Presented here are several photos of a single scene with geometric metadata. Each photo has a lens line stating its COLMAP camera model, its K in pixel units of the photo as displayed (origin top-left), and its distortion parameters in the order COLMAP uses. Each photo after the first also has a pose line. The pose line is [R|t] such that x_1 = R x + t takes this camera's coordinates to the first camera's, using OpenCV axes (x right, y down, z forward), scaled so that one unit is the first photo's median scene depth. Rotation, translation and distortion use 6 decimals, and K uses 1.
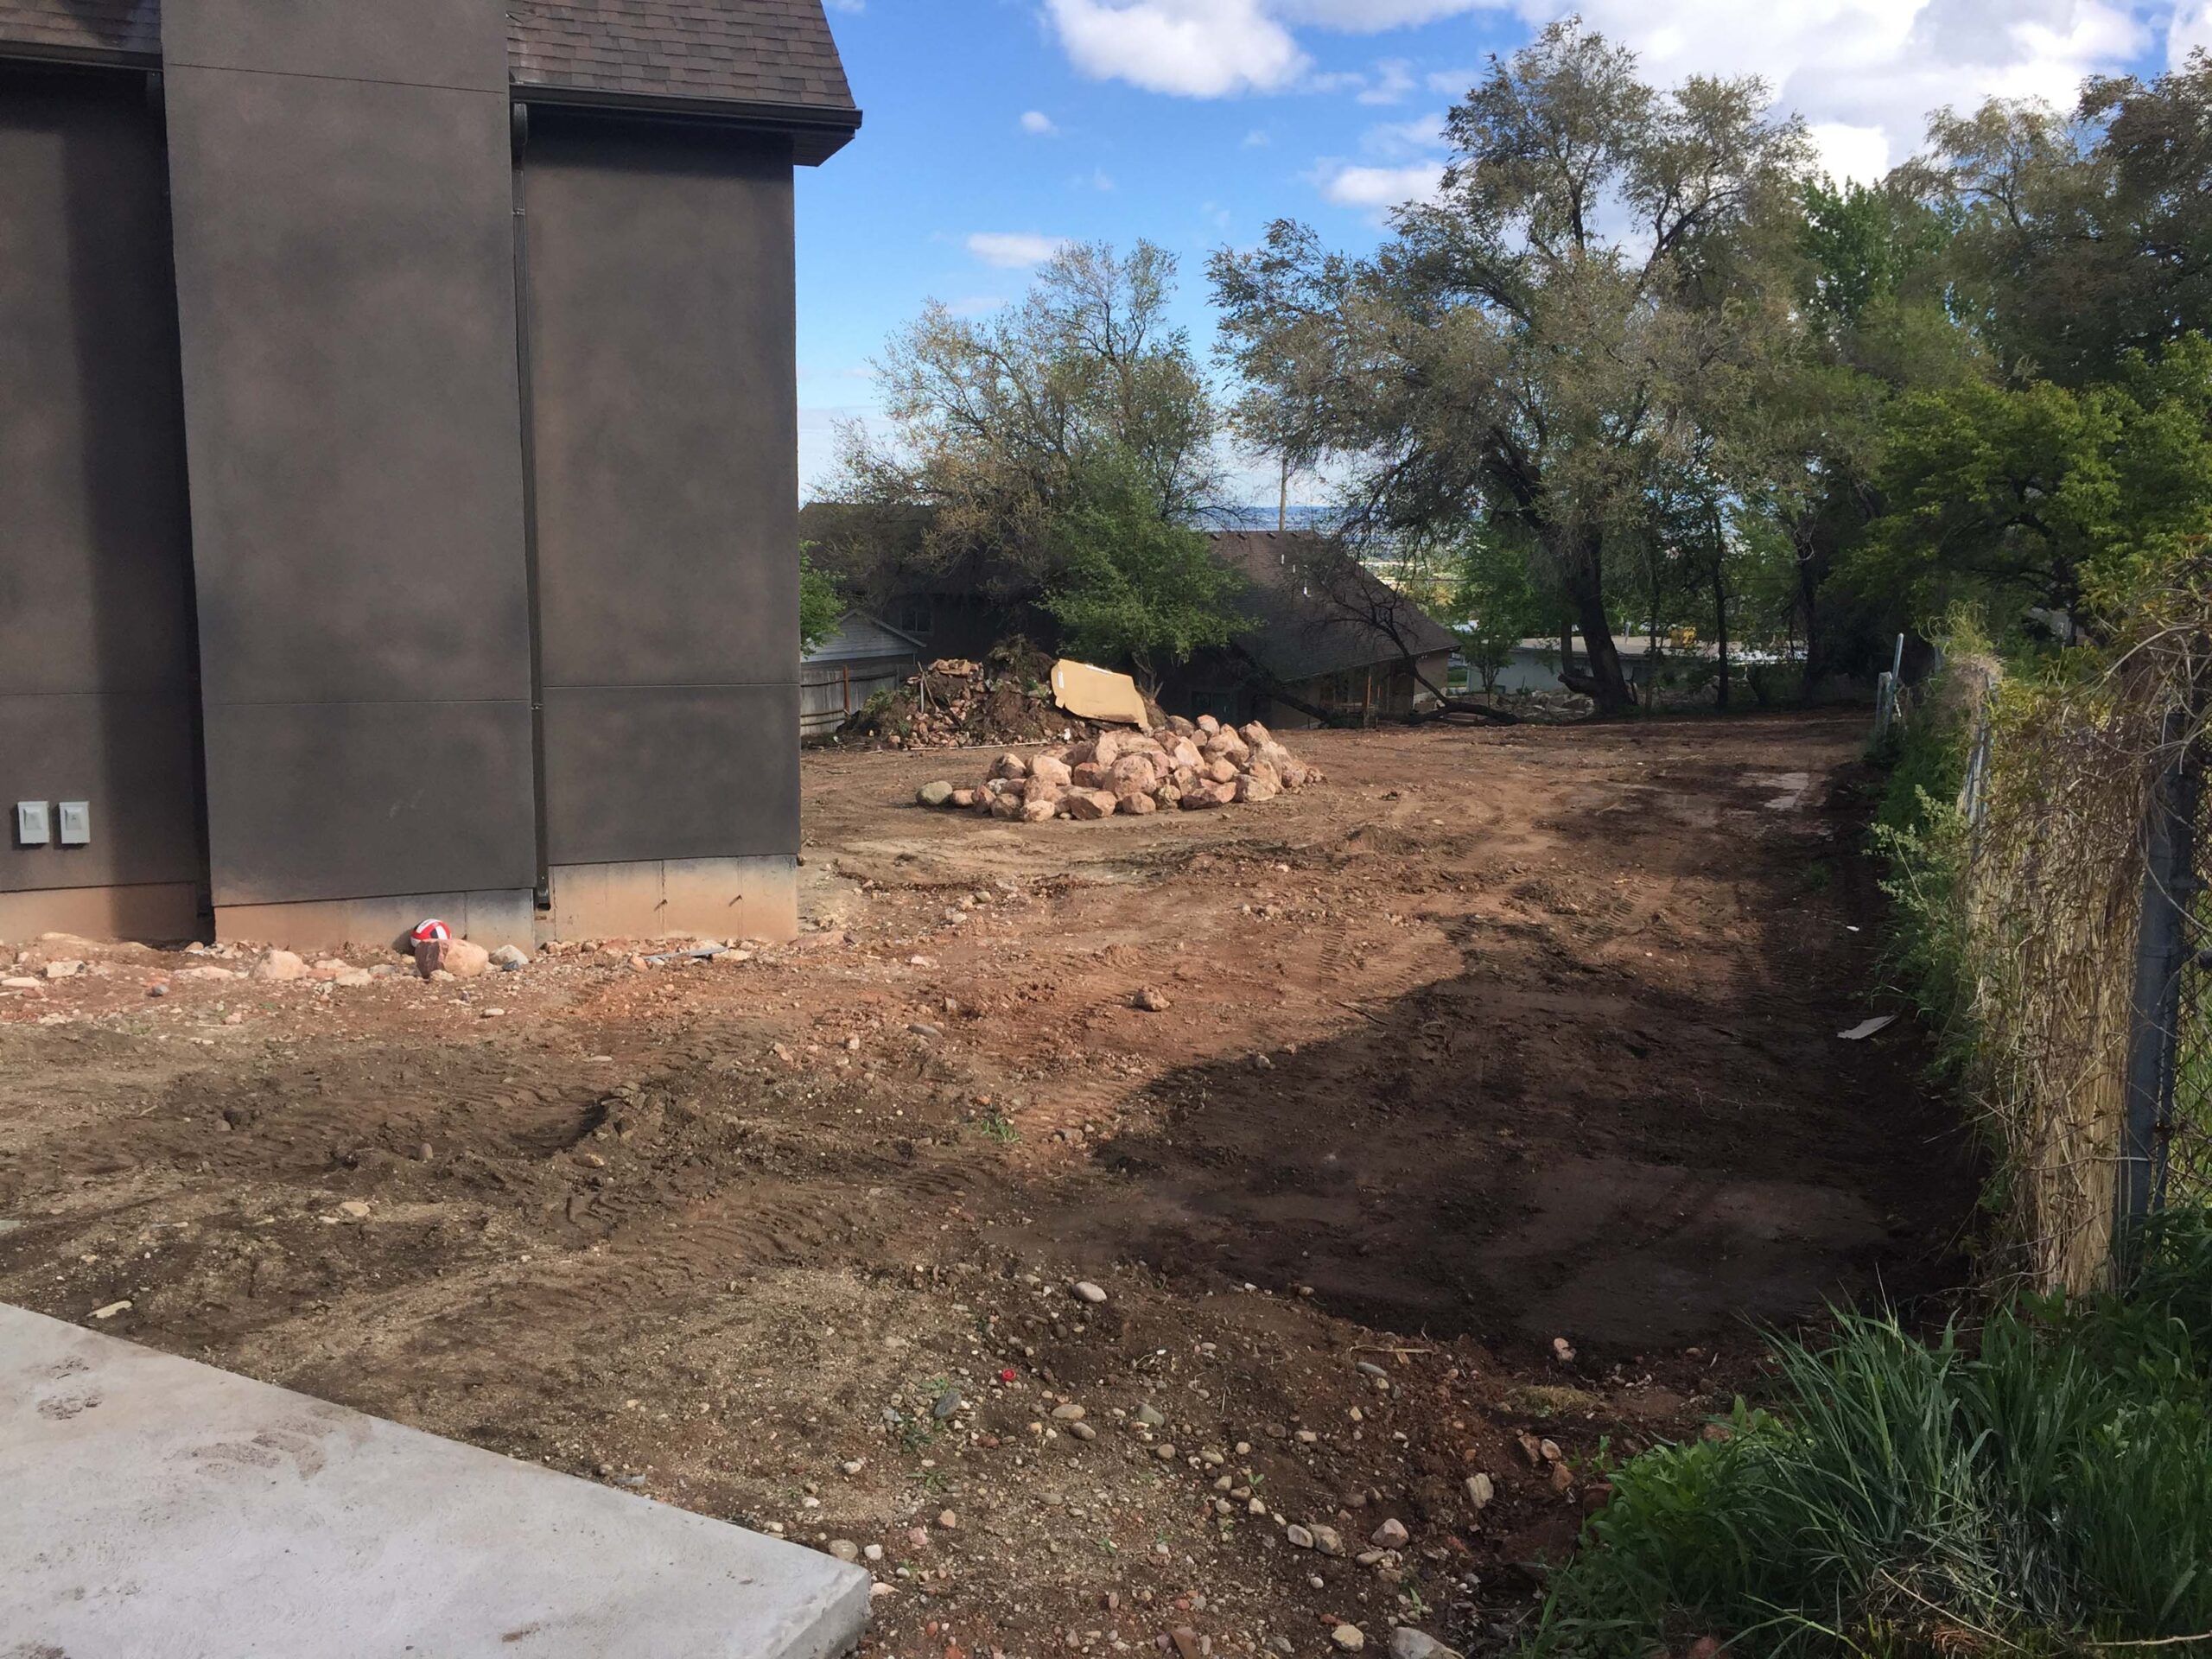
lens RADIAL K [[1887.5, 0, 1106.0], [0, 1887.5, 829.5], [0, 0, 1]] dist [0.084155, -0.123882]
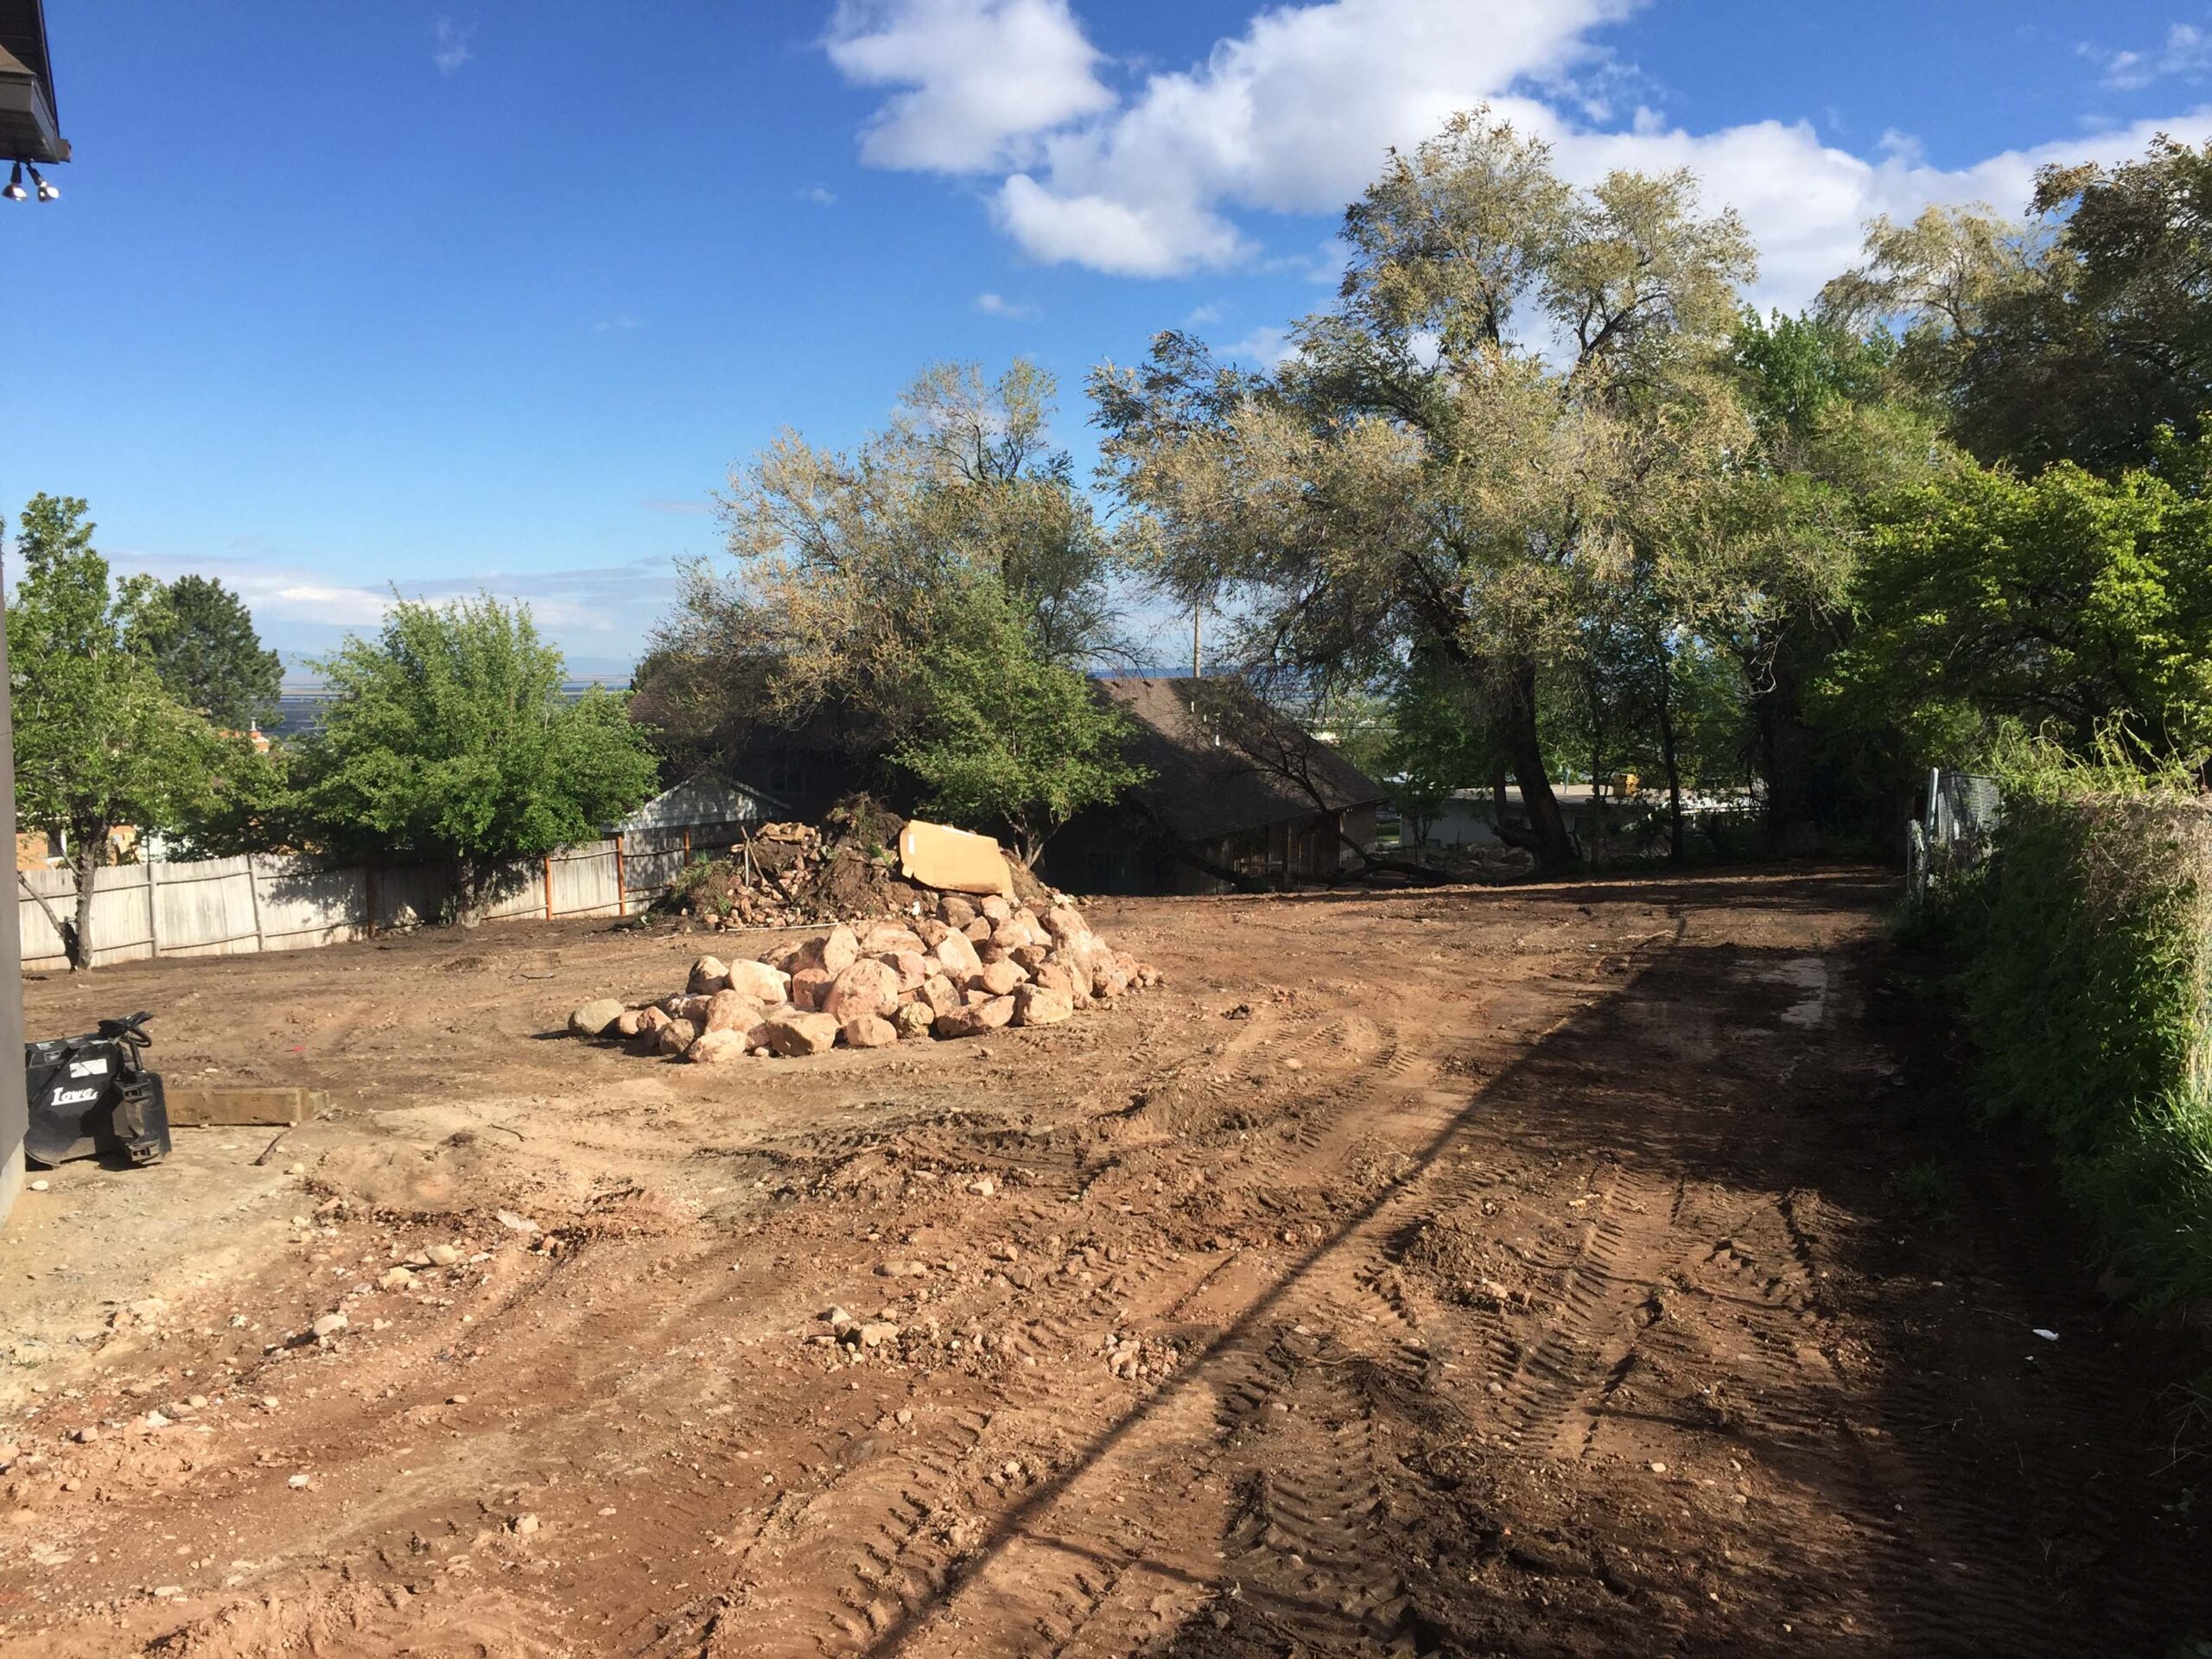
lens RADIAL K [[1887.5, 0, 1106.0], [0, 1887.5, 829.5], [0, 0, 1]] dist [0.084155, -0.123882]
pose [[0.999428, -0.018996, 0.027964, 0.037530], [0.021272, 0.996283, -0.083468, -0.012194], [-0.026275, 0.084015, 0.996118, 0.139168]]
